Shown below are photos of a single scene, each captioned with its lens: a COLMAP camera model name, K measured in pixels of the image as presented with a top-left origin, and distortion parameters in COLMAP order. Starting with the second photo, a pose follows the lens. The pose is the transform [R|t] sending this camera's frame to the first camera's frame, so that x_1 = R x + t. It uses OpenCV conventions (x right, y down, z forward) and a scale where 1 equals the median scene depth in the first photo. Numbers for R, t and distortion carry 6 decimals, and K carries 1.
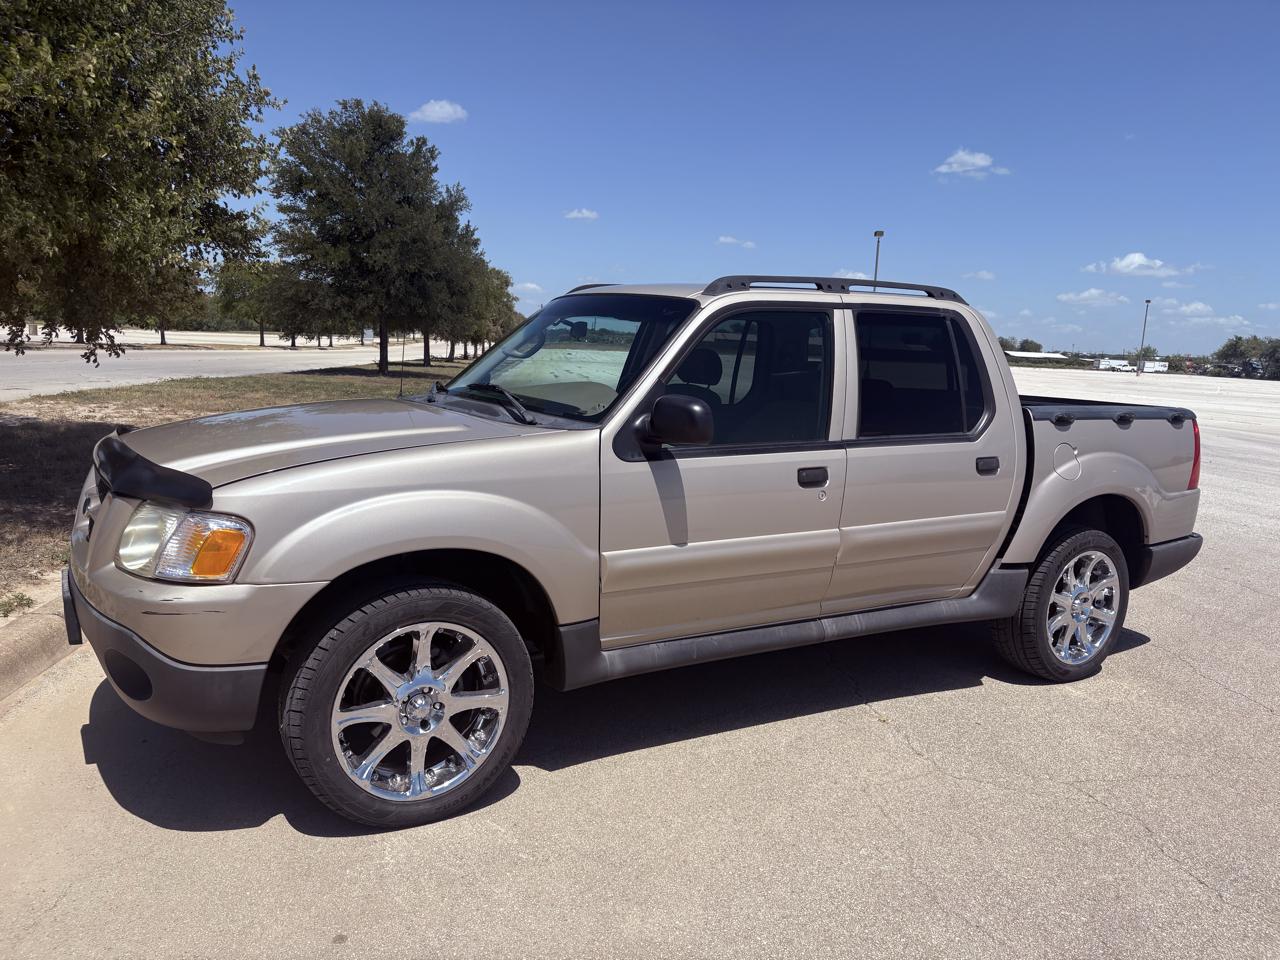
lens RADIAL K [[967.8, 0, 629.5], [0, 967.8, 493.9], [0, 0, 1]] dist [0.041161, -0.043567]
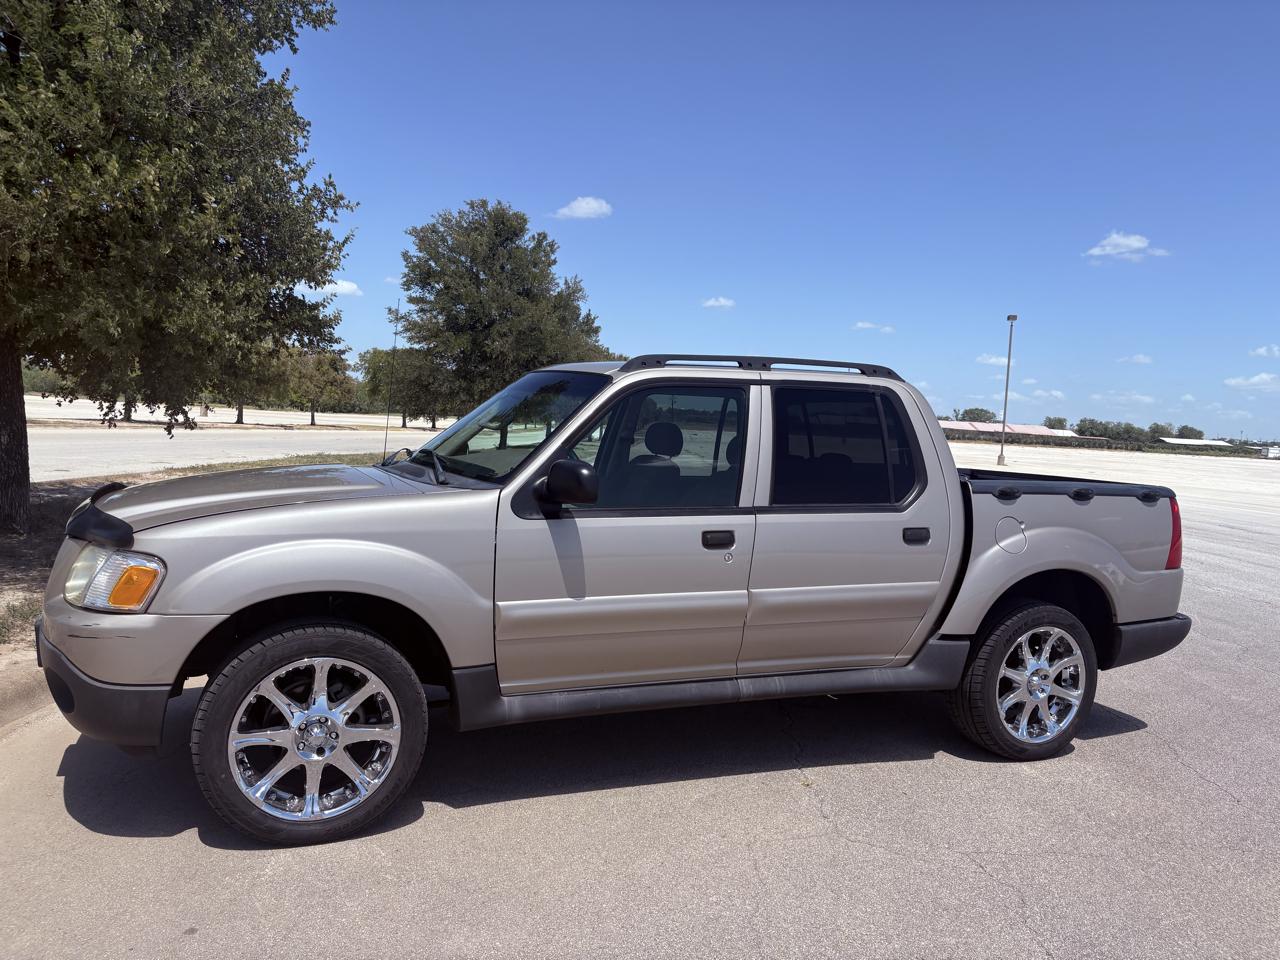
lens RADIAL K [[967.8, 0, 628.7], [0, 967.8, 488.7], [0, 0, 1]] dist [0.041161, -0.043567]
pose [[0.990659, 0.015208, -0.135511, 0.221305], [-0.027360, 0.995721, -0.088267, 0.021289], [0.133589, 0.091150, 0.986836, -0.058235]]
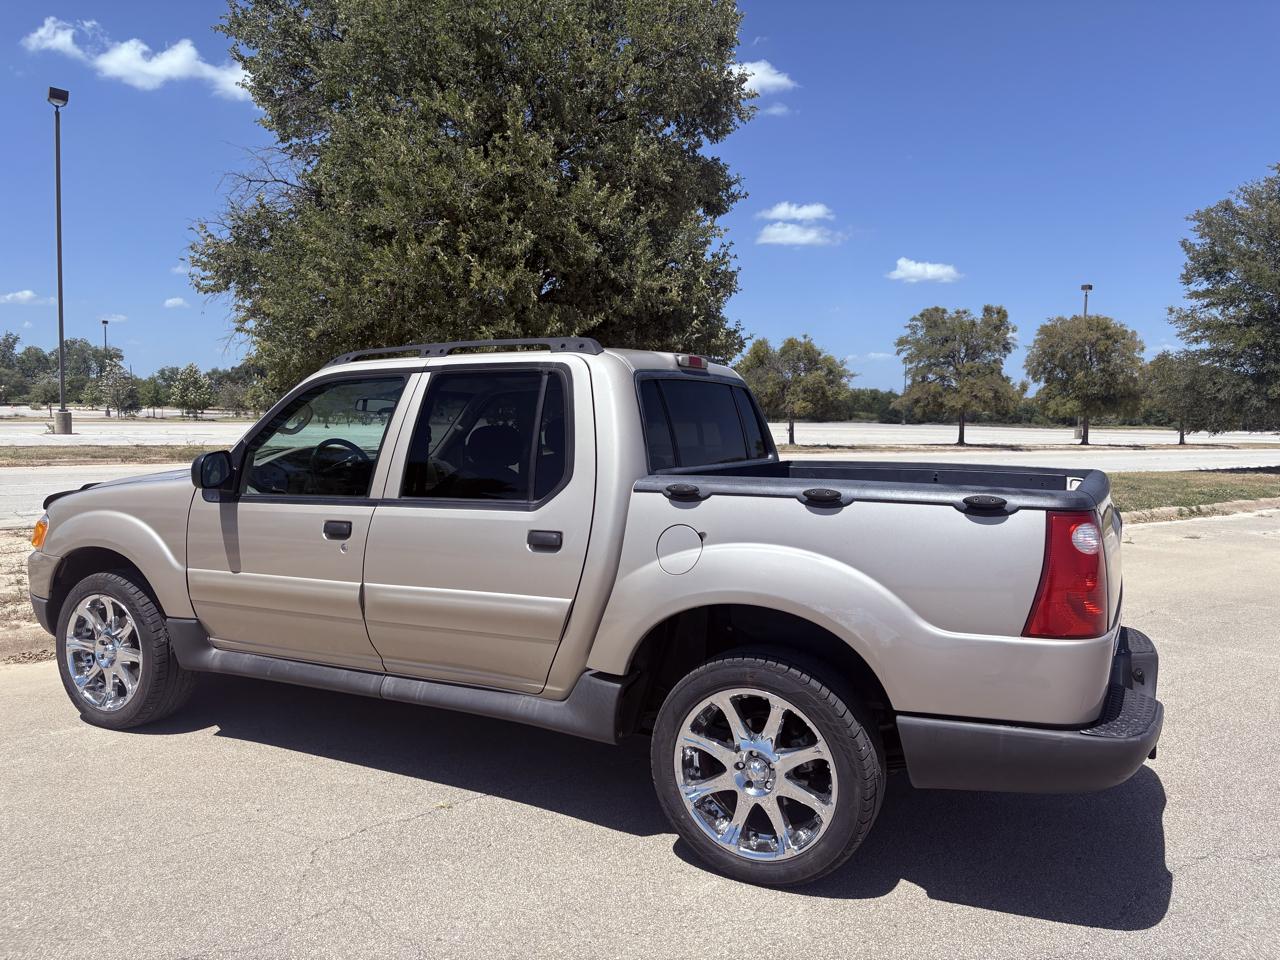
lens RADIAL K [[967.8, 0, 641.0], [0, 967.8, 488.8], [0, 0, 1]] dist [0.041161, -0.043567]
pose [[0.523945, 0.021098, -0.851490, 1.208037], [-0.114358, 0.992384, -0.045778, -0.048831], [0.844040, 0.121359, 0.522368, 0.675661]]
